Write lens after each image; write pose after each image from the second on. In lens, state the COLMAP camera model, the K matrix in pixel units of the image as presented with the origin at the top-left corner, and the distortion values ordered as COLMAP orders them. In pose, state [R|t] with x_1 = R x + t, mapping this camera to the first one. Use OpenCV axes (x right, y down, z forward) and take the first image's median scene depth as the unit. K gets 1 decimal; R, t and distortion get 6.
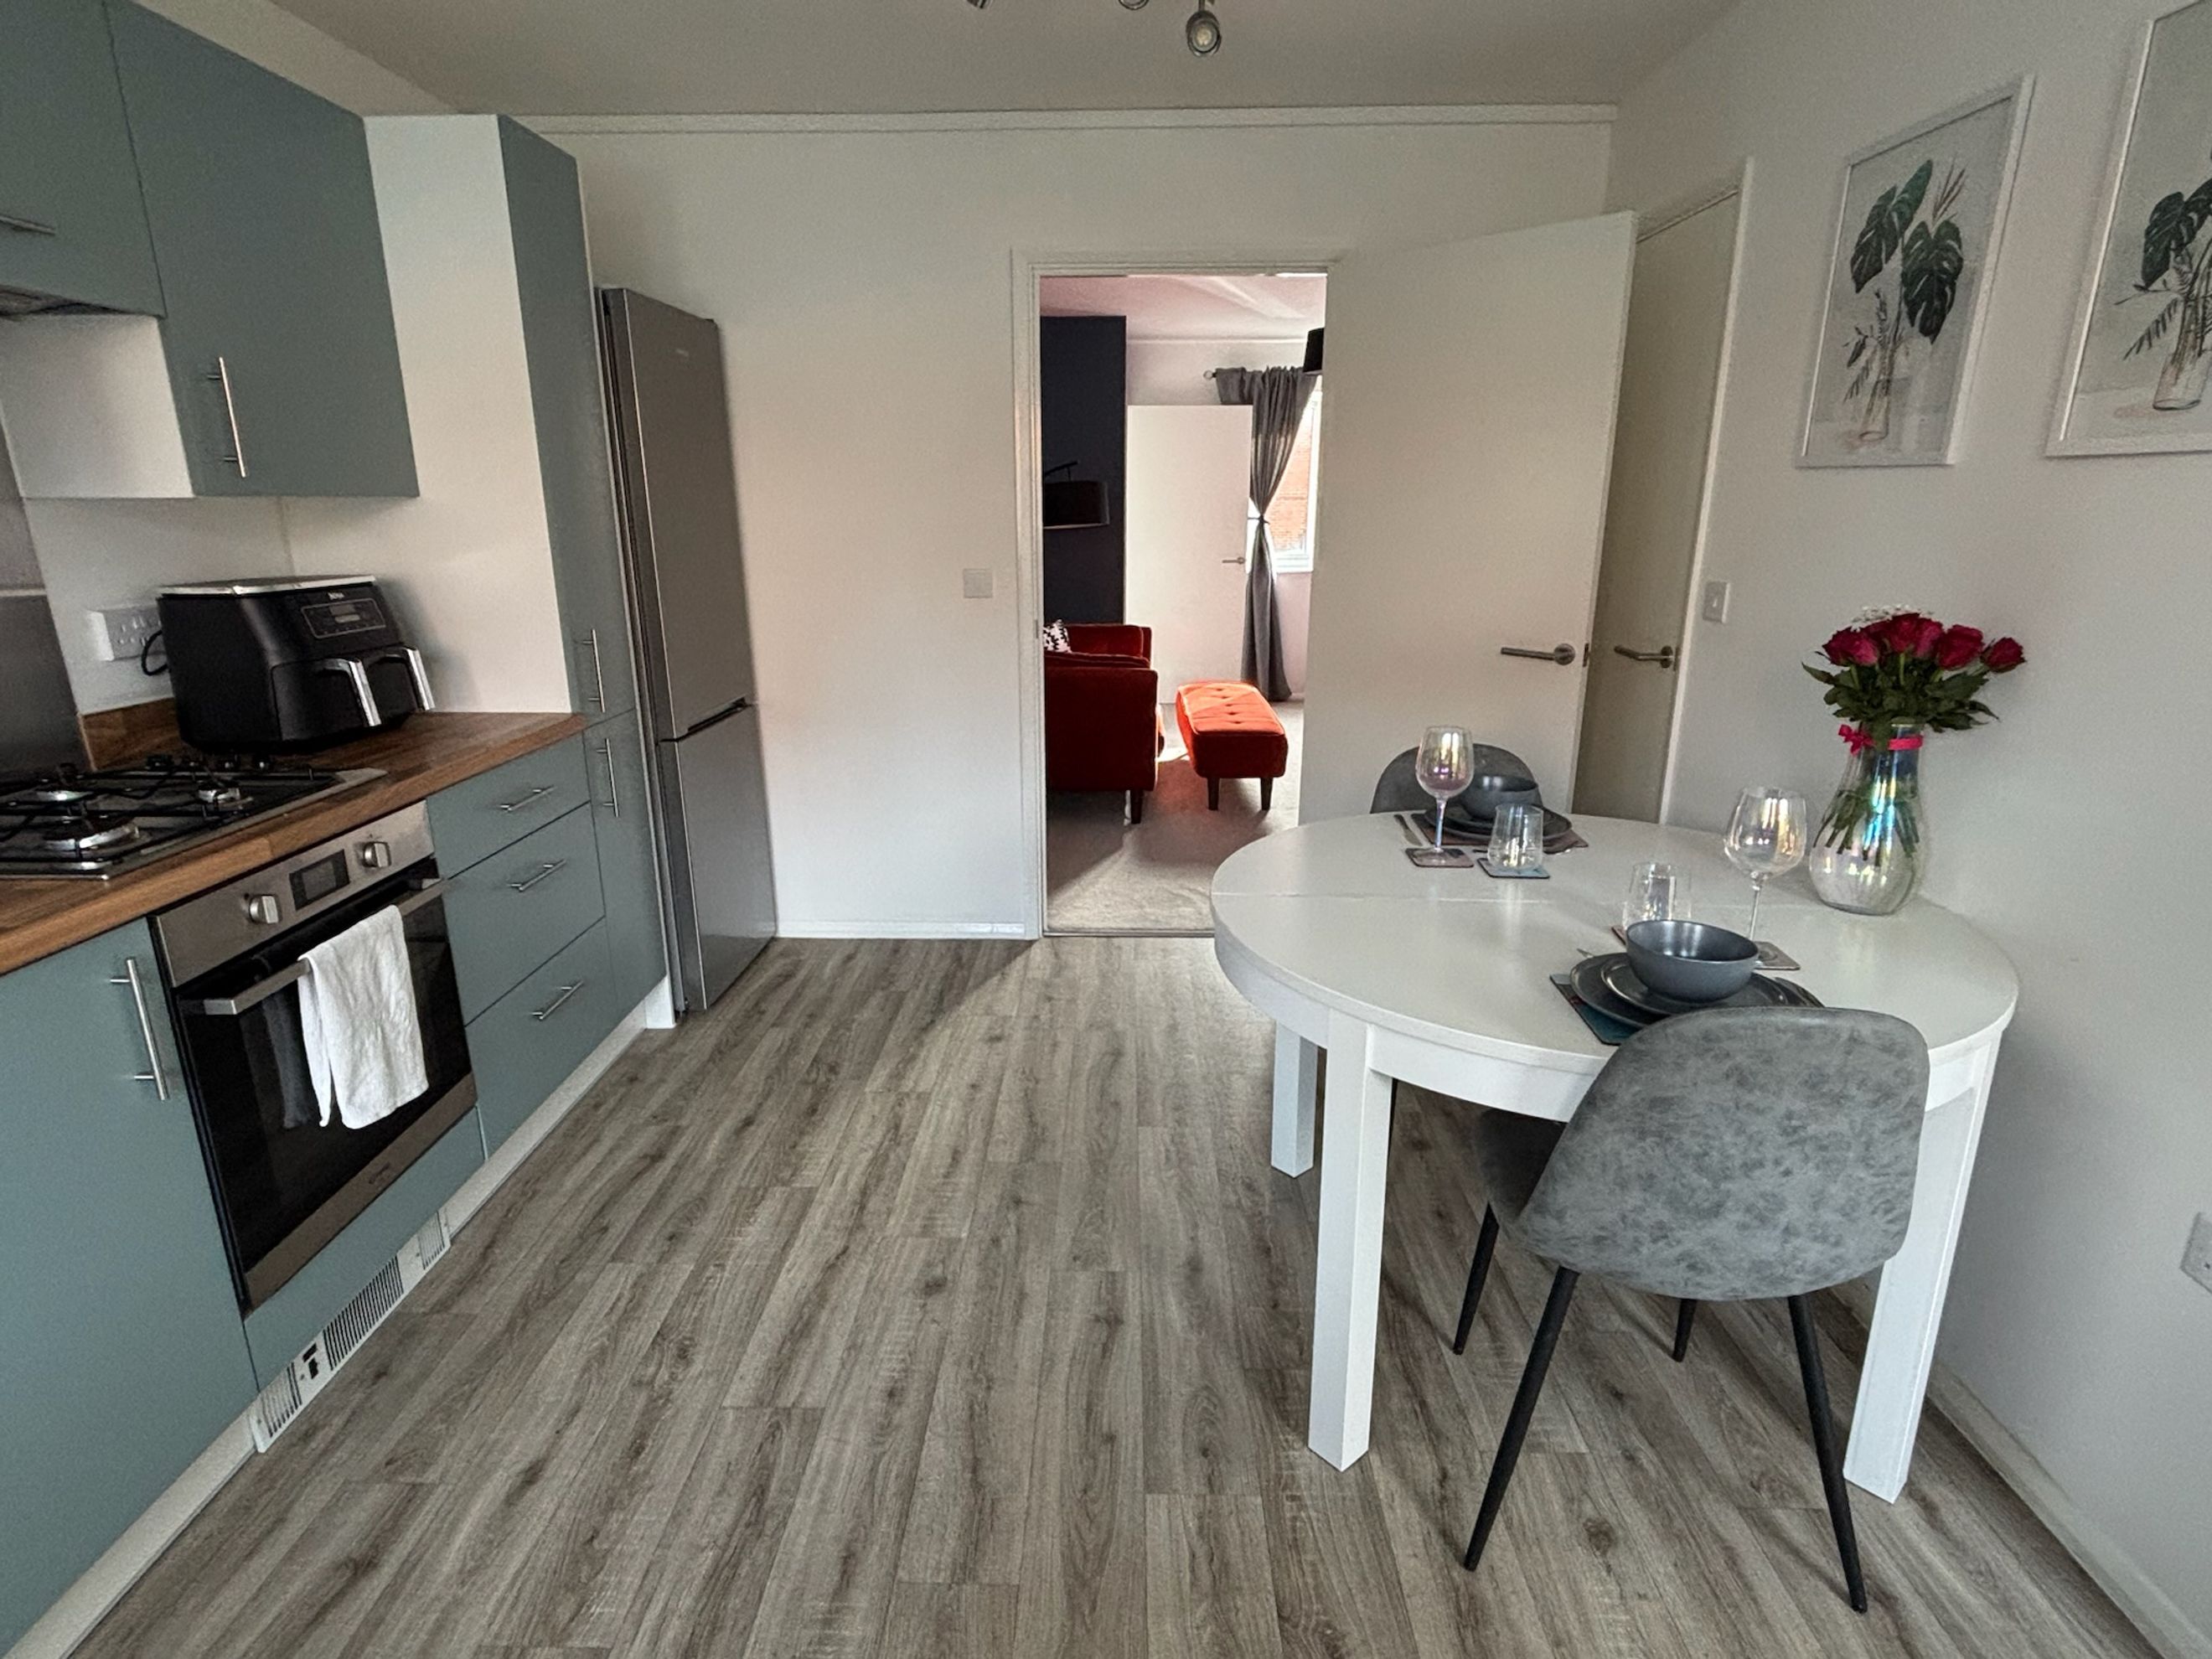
lens RADIAL K [[1155.0, 0, 1092.0], [0, 1155.0, 826.3], [0, 0, 1]] dist [-0.003396, -0.001207]
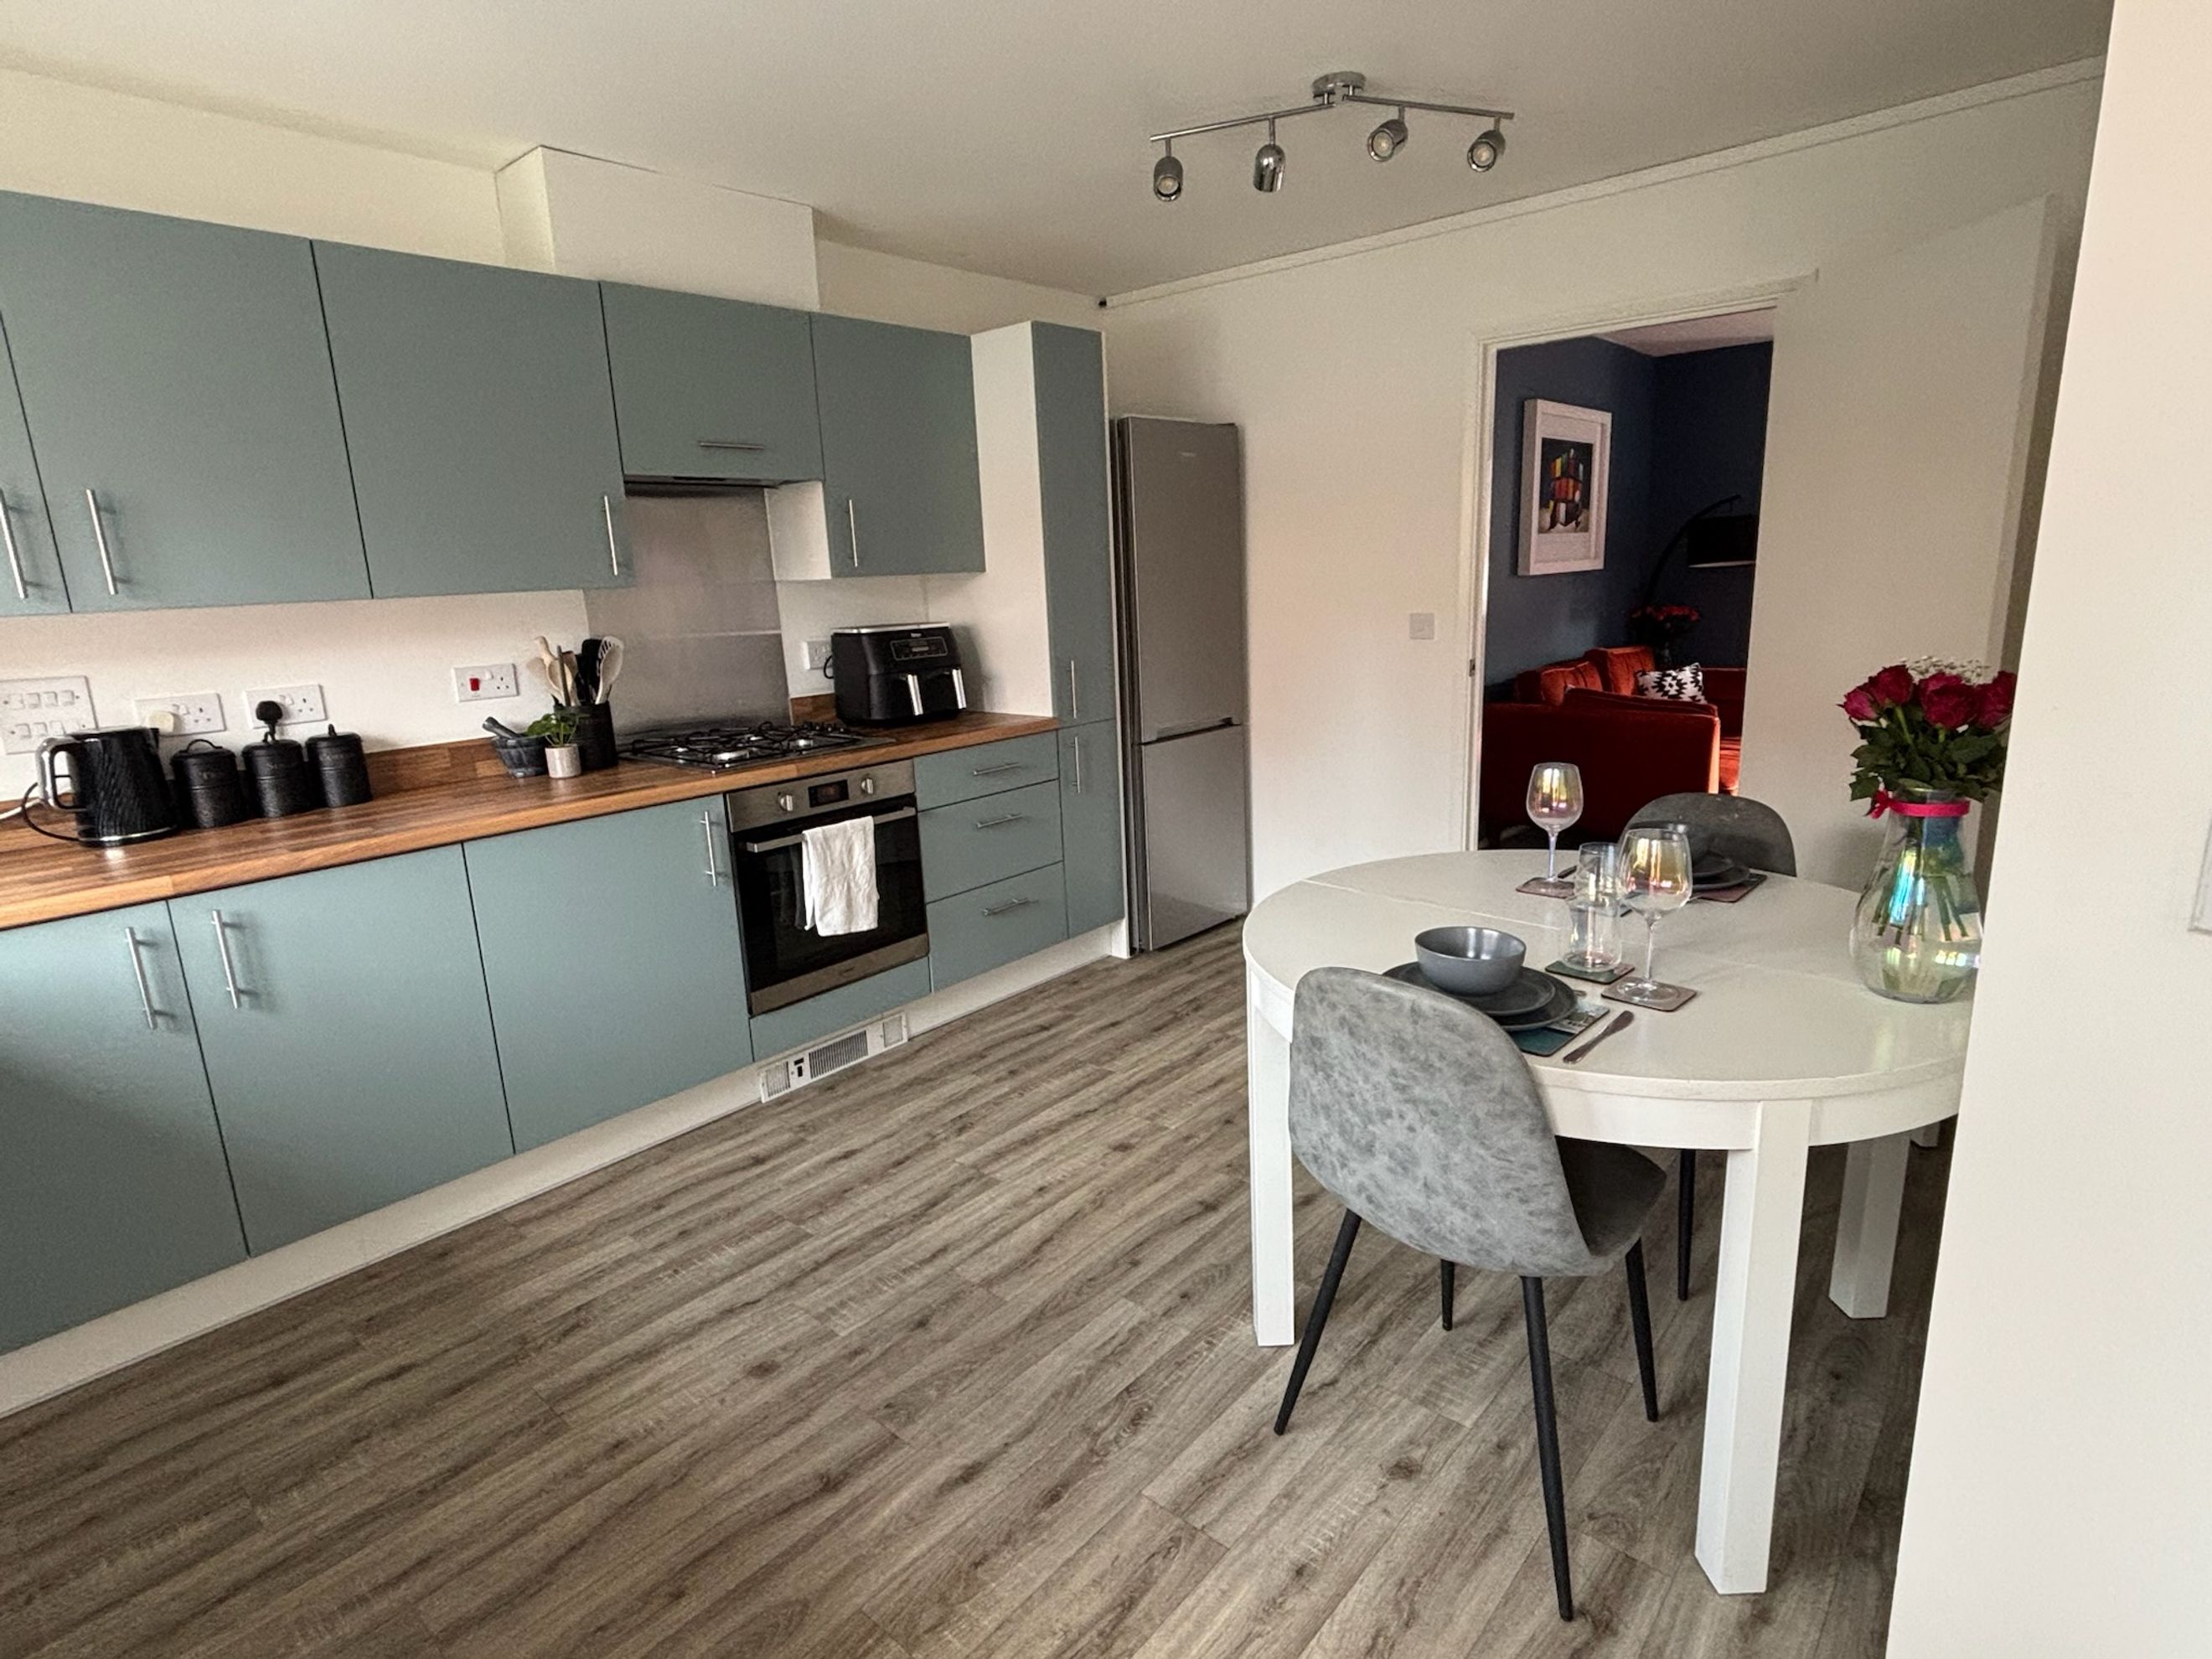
lens RADIAL K [[1143.4, 0, 1097.4], [0, 1143.4, 819.2], [0, 0, 1]] dist [0.024516, -0.032076]
pose [[0.763612, 0.109060, -0.636398, 0.731337], [-0.134078, 0.990931, 0.008938, 0.013545], [0.631601, 0.078502, 0.771309, -0.089655]]
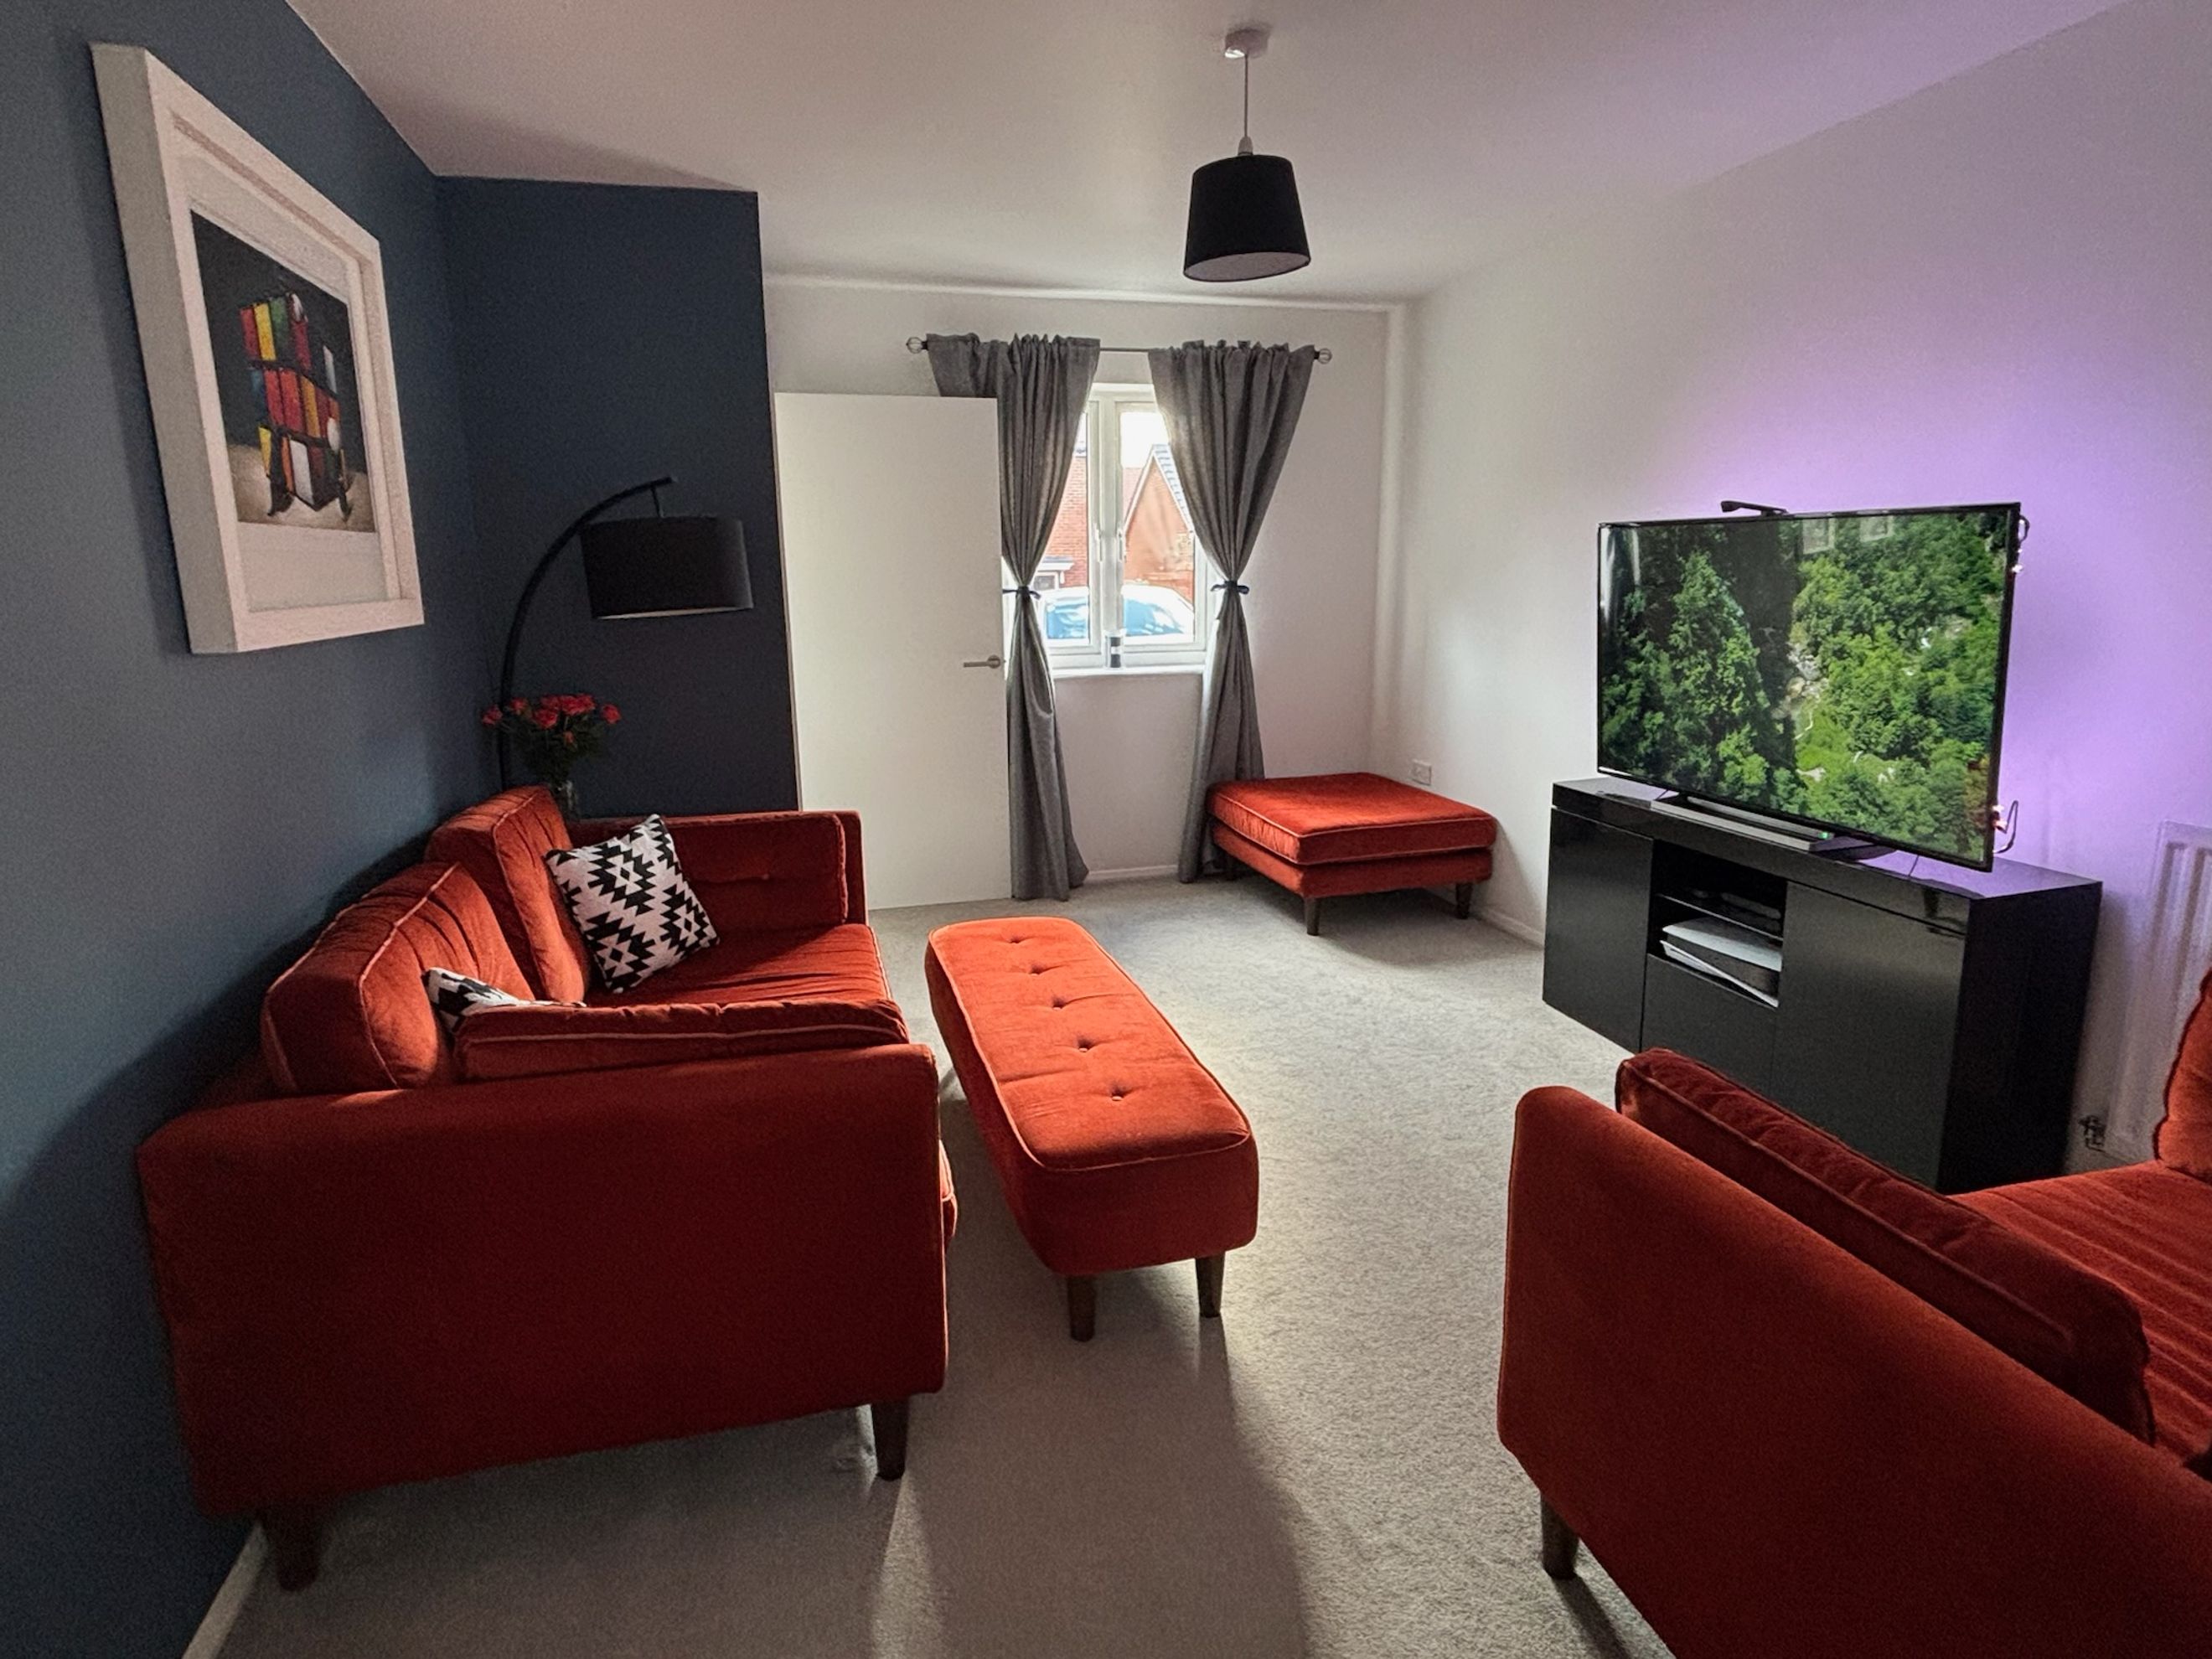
lens RADIAL K [[1221.6, 0, 1106.0], [0, 1221.6, 829.5], [0, 0, 1]] dist [-0.001584, -0.000529]
pose [[0.959331, -0.071872, 0.272982, 0.036103], [0.088262, 0.994929, -0.048227, -0.472672], [-0.268132, 0.070359, 0.960810, 1.691835]]
